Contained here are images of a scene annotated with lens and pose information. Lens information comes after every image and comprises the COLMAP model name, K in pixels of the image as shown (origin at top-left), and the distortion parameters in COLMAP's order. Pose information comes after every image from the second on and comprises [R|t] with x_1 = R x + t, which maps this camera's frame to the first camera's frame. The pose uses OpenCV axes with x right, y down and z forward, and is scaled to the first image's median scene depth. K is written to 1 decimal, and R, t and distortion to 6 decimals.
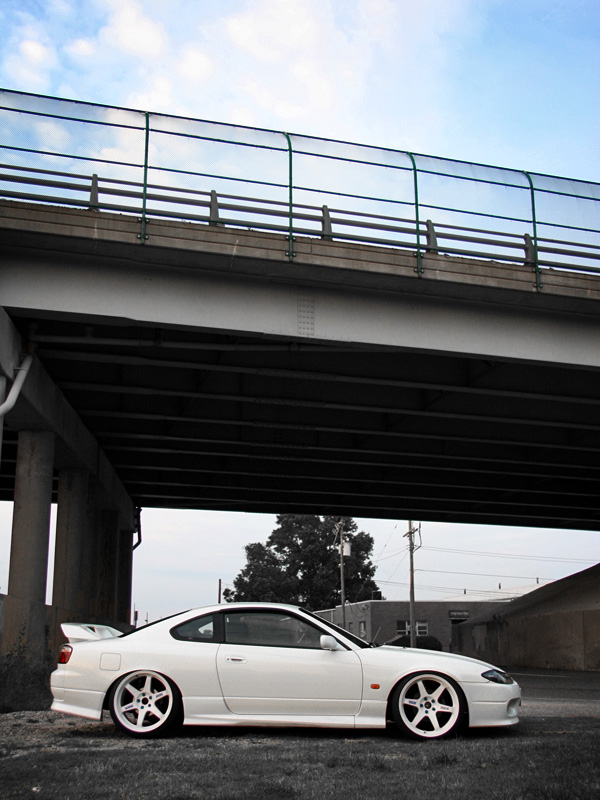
lens RADIAL K [[1030.1, 0, 300.0], [0, 1030.1, 400.0], [0, 0, 1]] dist [-0.020114, 0.228662]
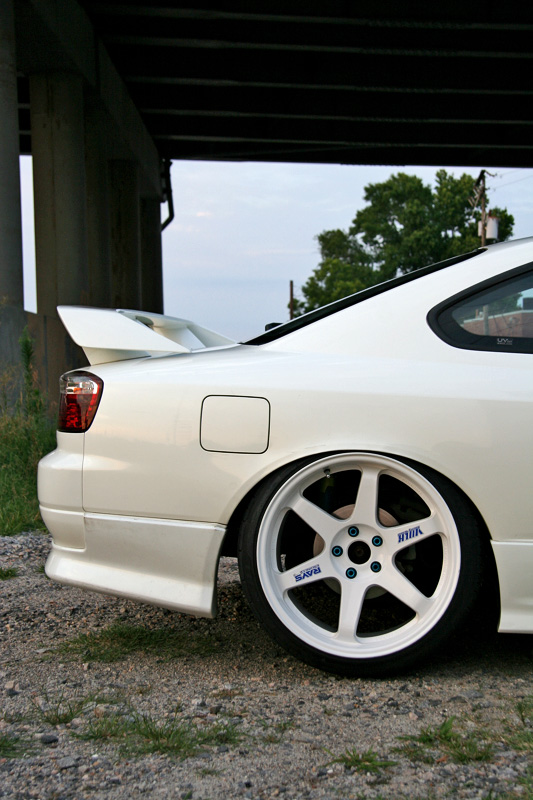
lens RADIAL K [[1439.8, 0, 266.5], [0, 1439.8, 400.0], [0, 0, 1]] dist [0.269925, 0.034726]
pose [[0.996803, -0.016987, -0.078078, -0.043567], [0.035605, 0.969196, 0.243704, 0.045058], [0.071533, -0.245705, 0.966702, 0.184807]]
